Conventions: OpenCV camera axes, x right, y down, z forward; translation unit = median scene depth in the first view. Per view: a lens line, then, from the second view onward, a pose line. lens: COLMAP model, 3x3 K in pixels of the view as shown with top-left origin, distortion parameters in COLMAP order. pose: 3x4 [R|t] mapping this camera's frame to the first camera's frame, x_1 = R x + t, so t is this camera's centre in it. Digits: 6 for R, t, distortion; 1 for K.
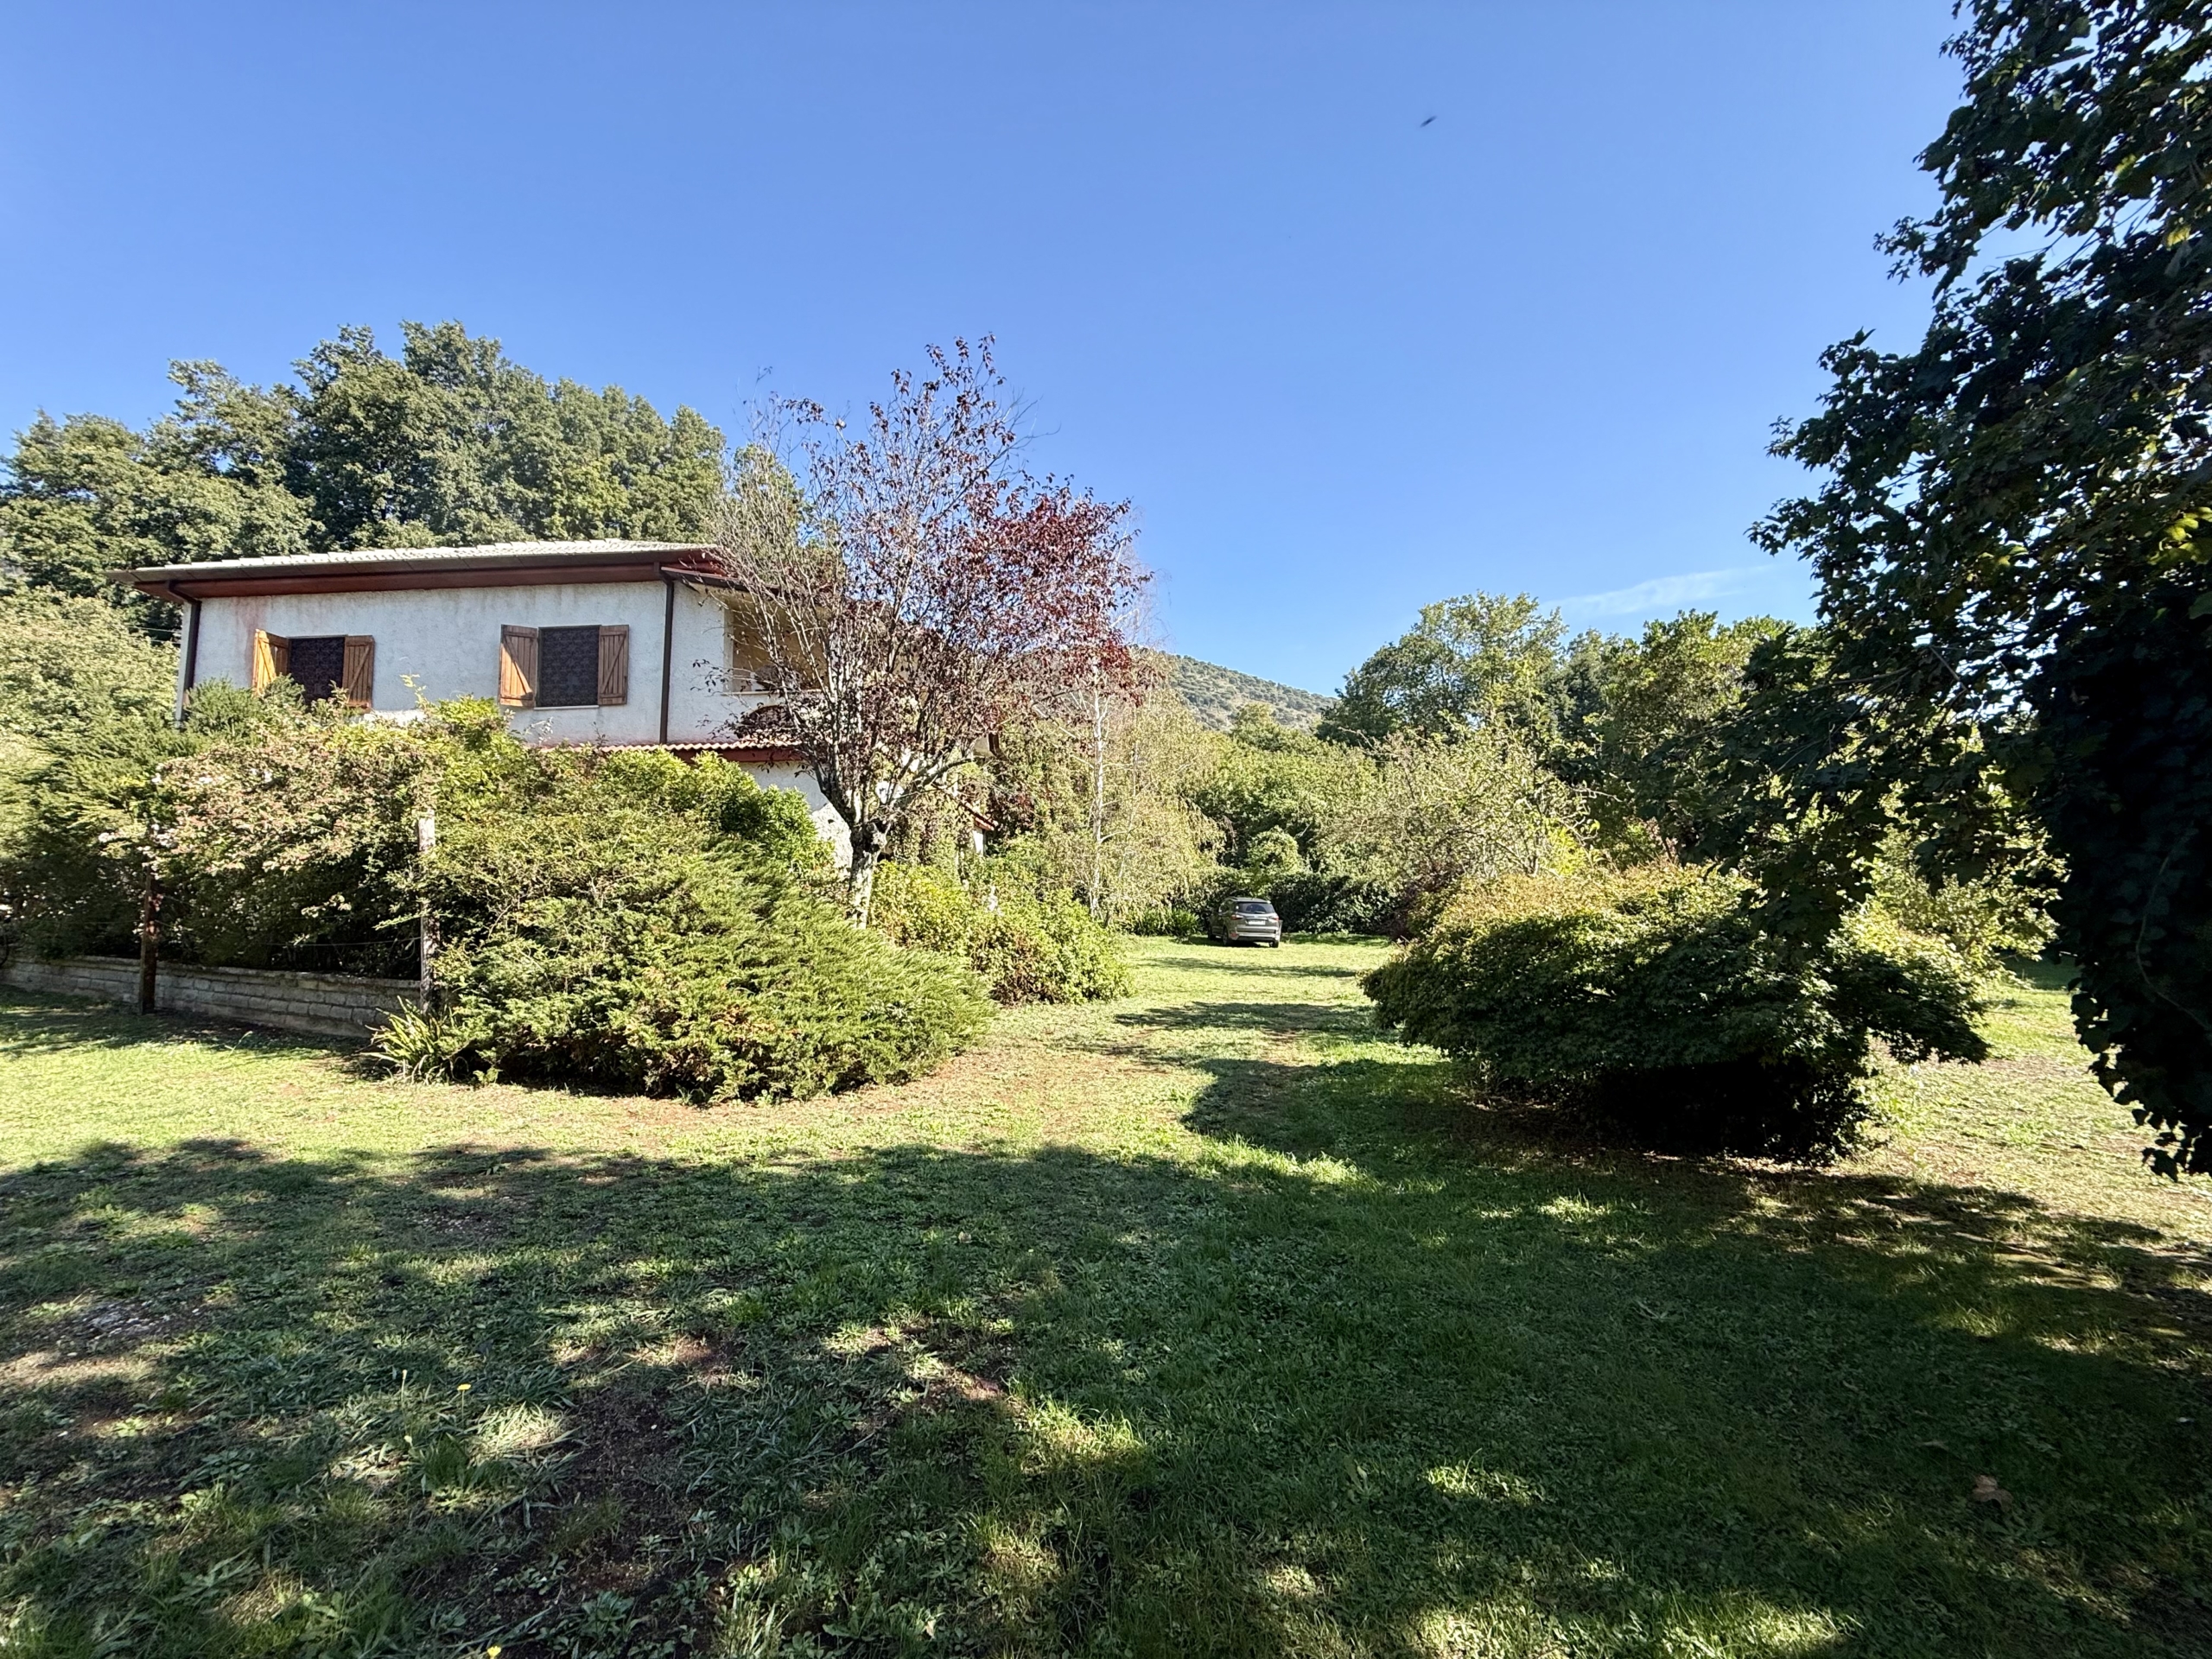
lens RADIAL K [[875.3, 0, 1099.1], [0, 875.3, 829.3], [0, 0, 1]] dist [-0.000685, -0.000485]
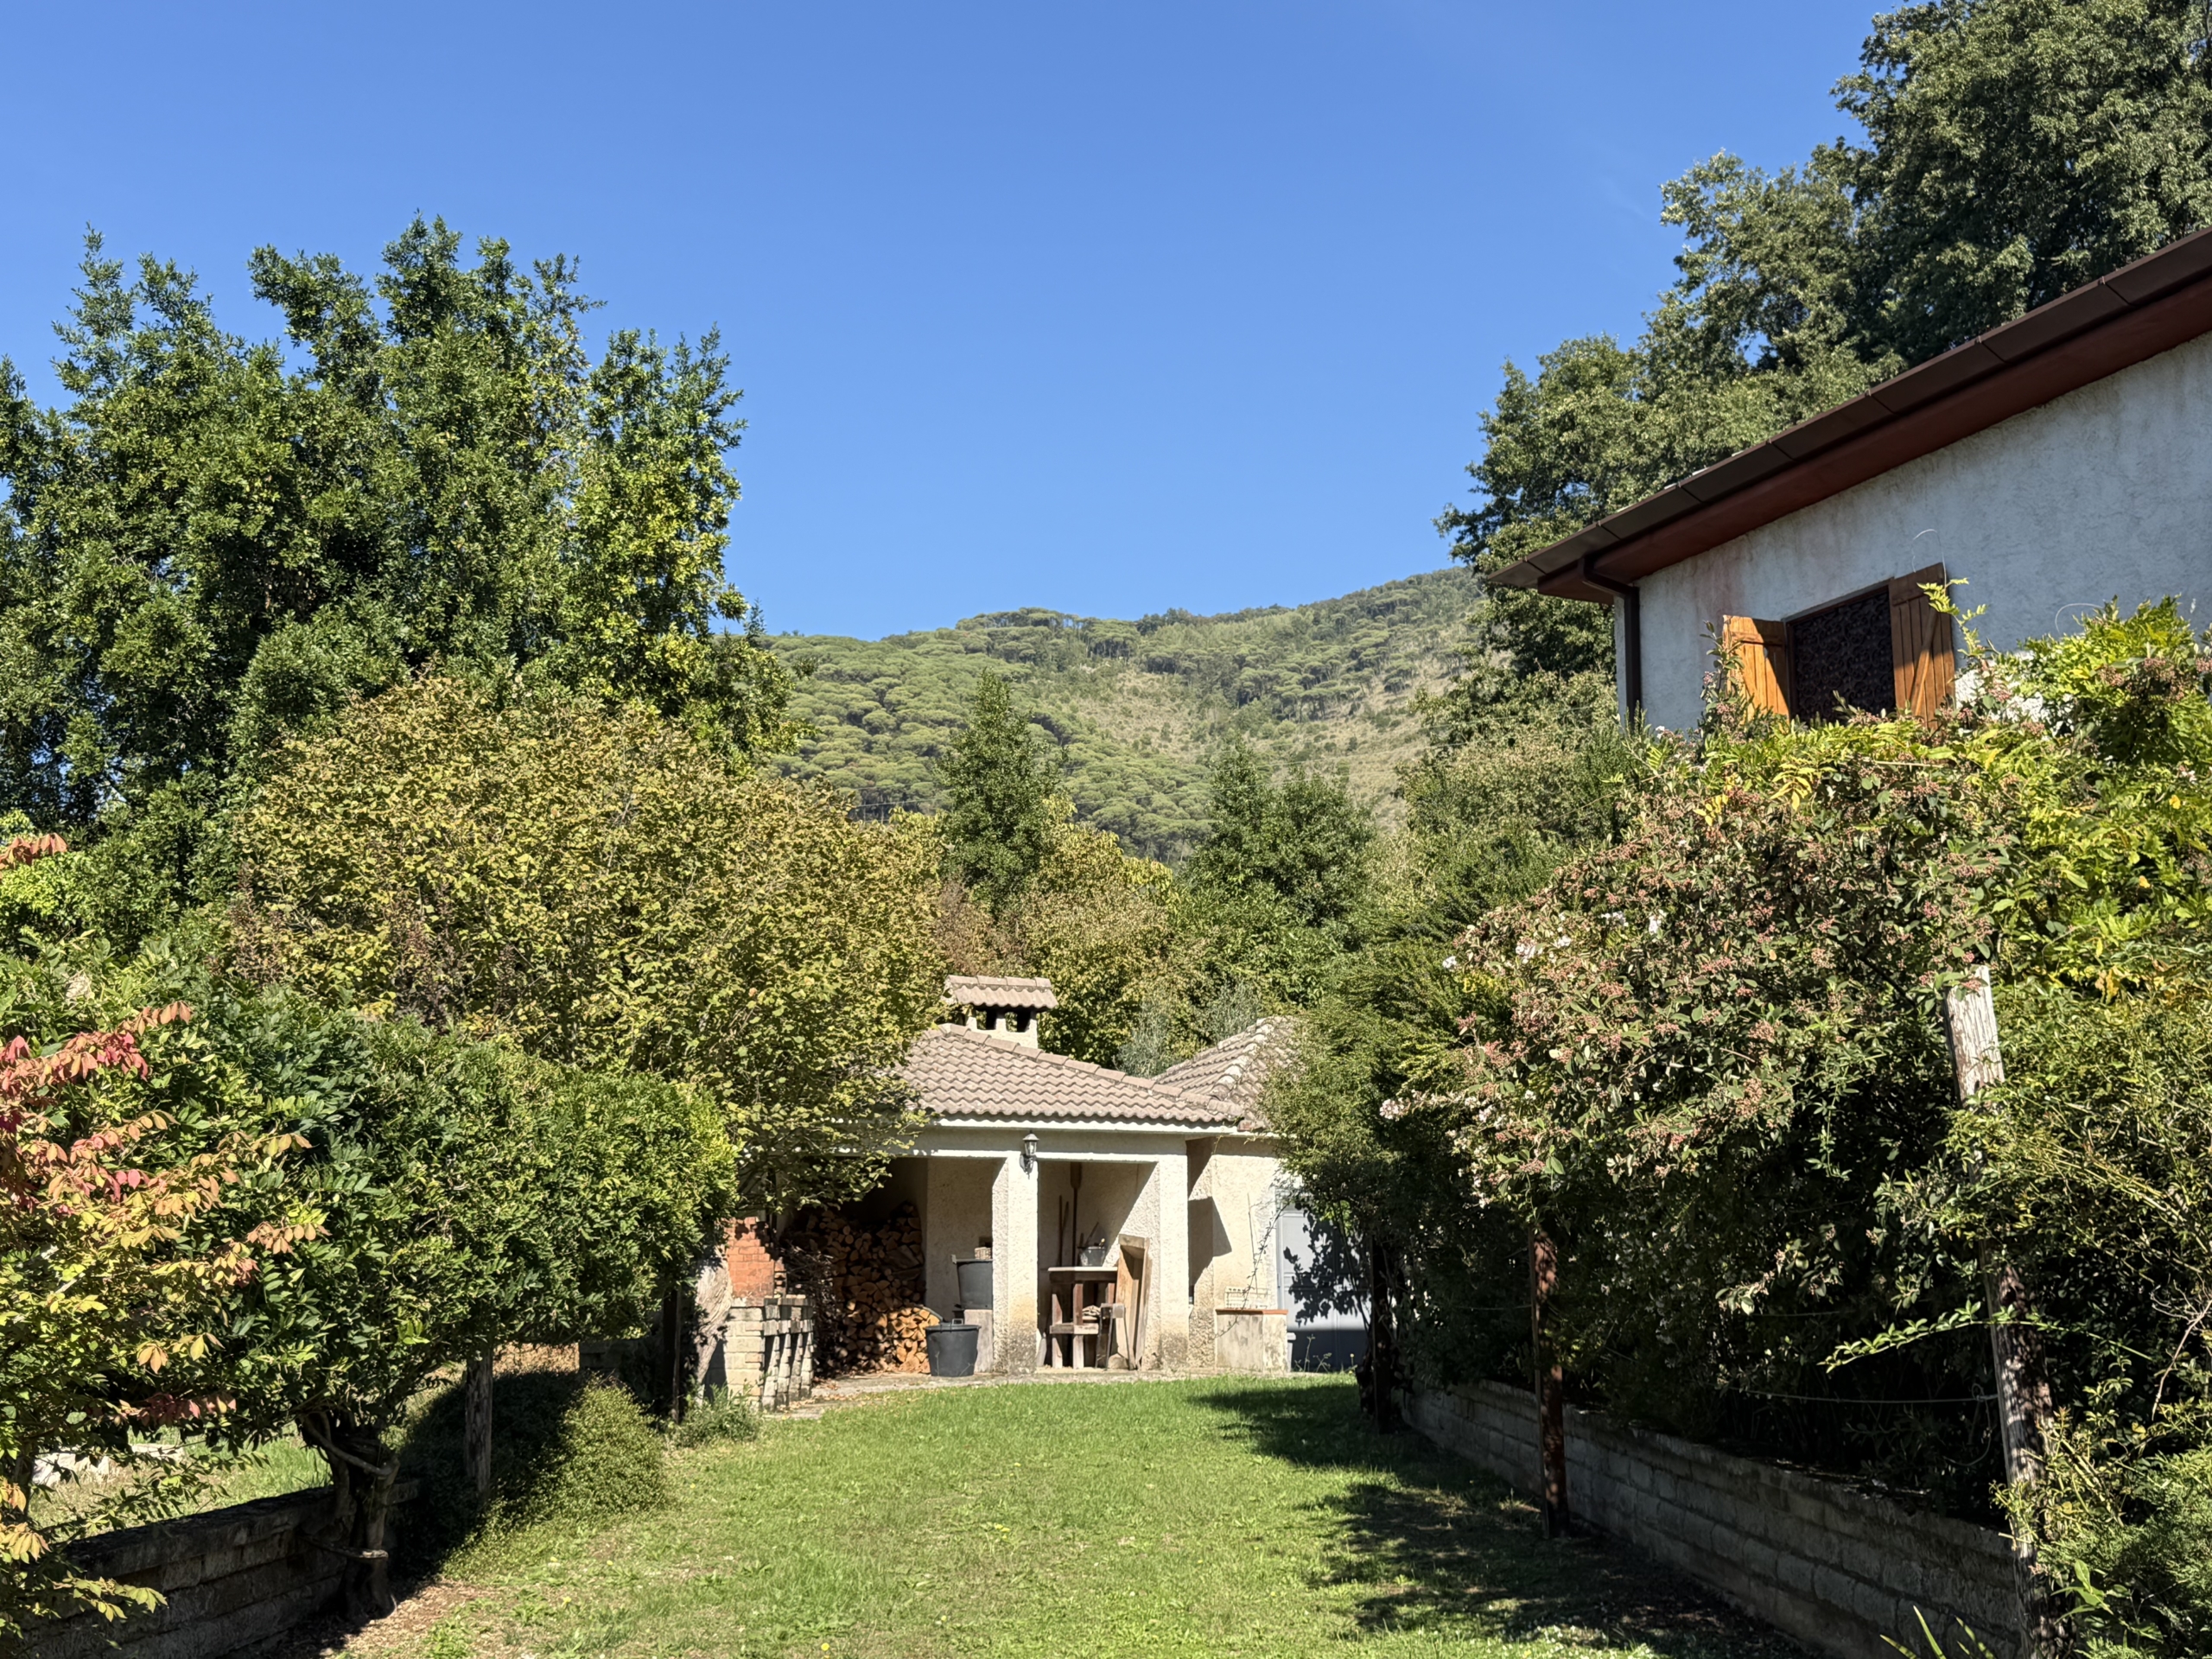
lens RADIAL K [[2381.2, 0, 1092.8], [0, 2381.2, 831.5], [0, 0, 1]] dist [0.184678, -0.402327]
pose [[0.454889, -0.152318, -0.877425, -0.110084], [0.072785, 0.988327, -0.133836, 0.015251], [0.887569, -0.002983, 0.460666, 0.235432]]
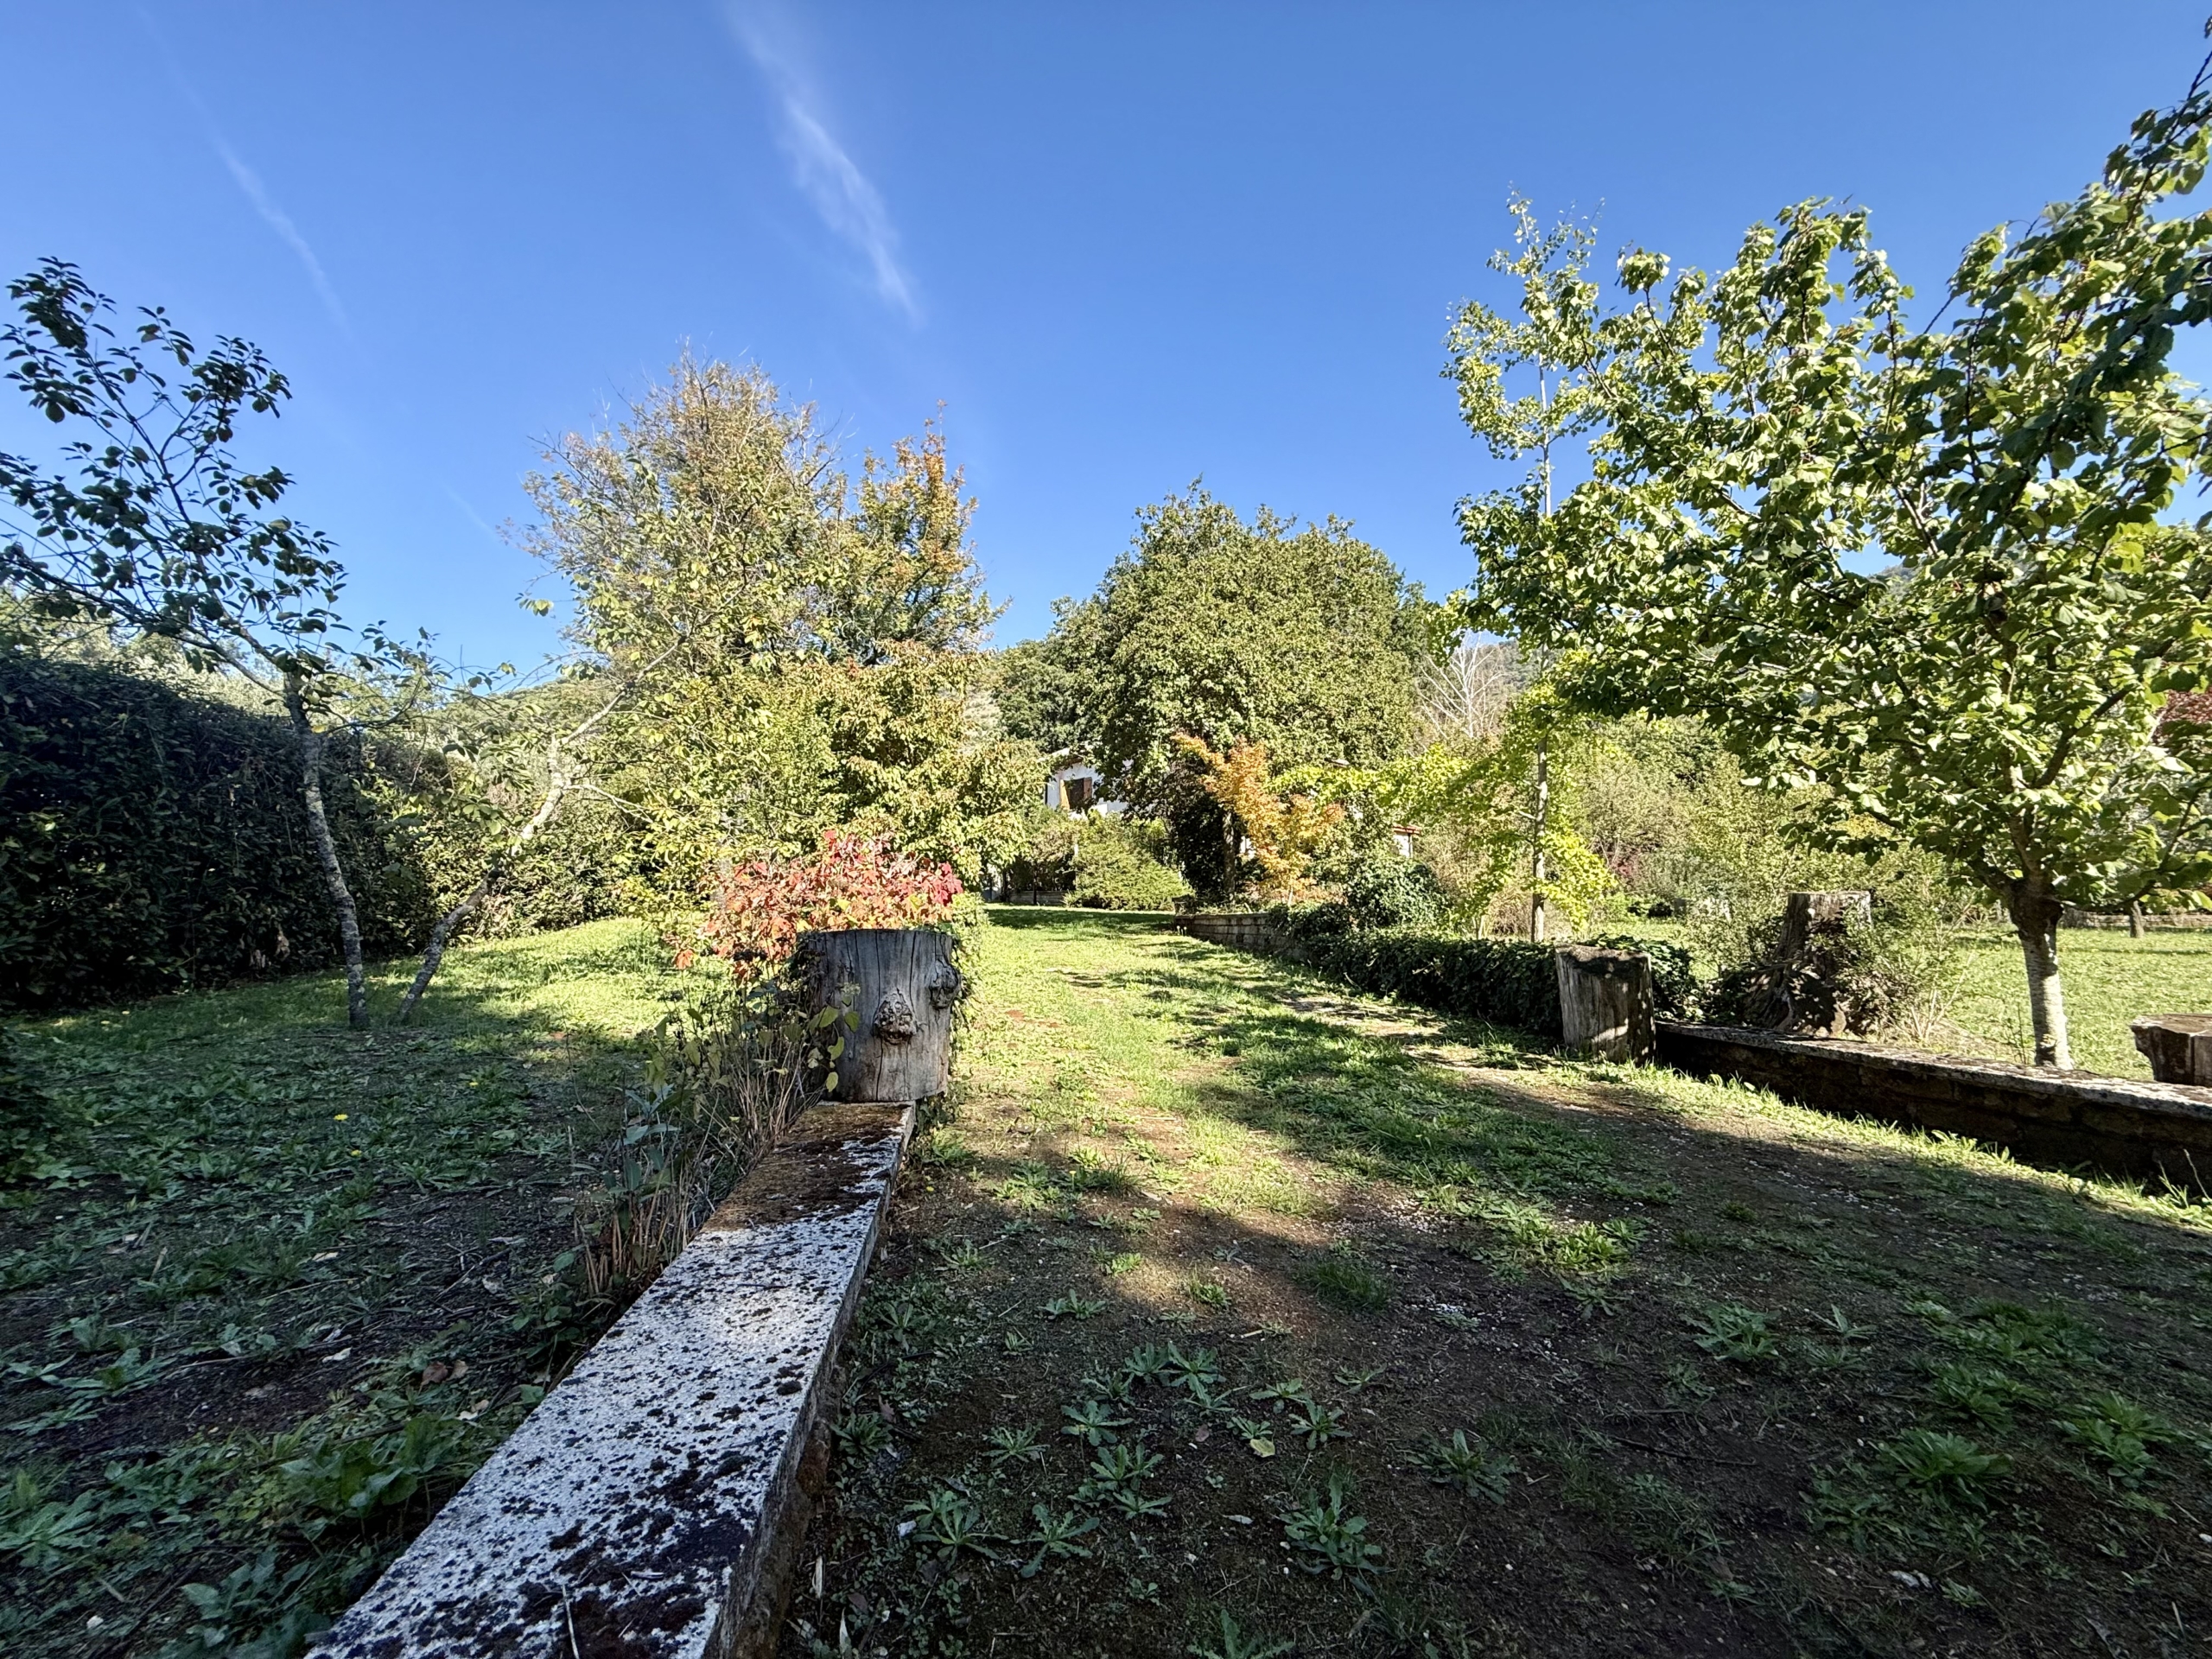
lens RADIAL K [[875.3, 0, 1099.1], [0, 875.3, 829.3], [0, 0, 1]] dist [-0.000685, -0.000485]
pose [[0.700398, -0.059919, -0.711233, 1.426970], [0.057607, 0.997965, -0.027346, 0.015179], [0.711424, -0.021819, 0.702424, -1.137779]]
